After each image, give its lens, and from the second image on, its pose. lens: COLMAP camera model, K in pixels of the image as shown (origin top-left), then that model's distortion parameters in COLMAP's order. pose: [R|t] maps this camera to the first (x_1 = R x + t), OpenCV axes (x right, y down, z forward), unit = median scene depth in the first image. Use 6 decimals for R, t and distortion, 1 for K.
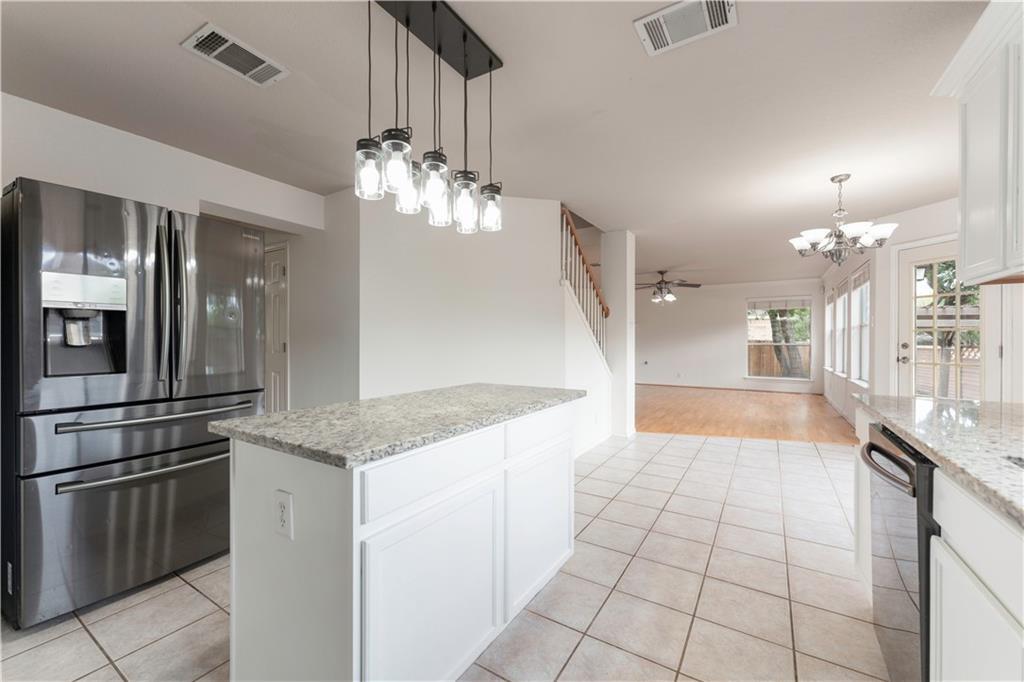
lens RADIAL K [[412.7, 0, 510.7], [0, 412.7, 346.9], [0, 0, 1]] dist [0.000422, 0.000089]
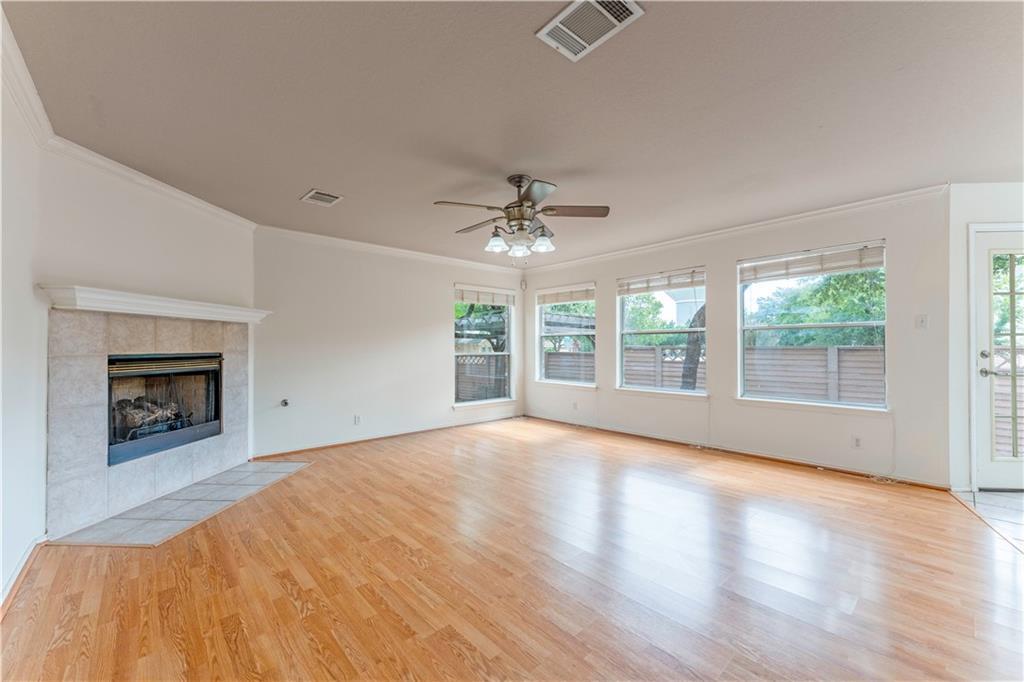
lens RADIAL K [[412.7, 0, 510.7], [0, 412.7, 346.9], [0, 0, 1]] dist [0.000422, 0.000089]
pose [[0.278852, 0.002838, 0.960330, -0.015399], [0.017563, 0.999813, -0.008054, -0.012480], [-0.960174, 0.019113, 0.278750, 0.780182]]
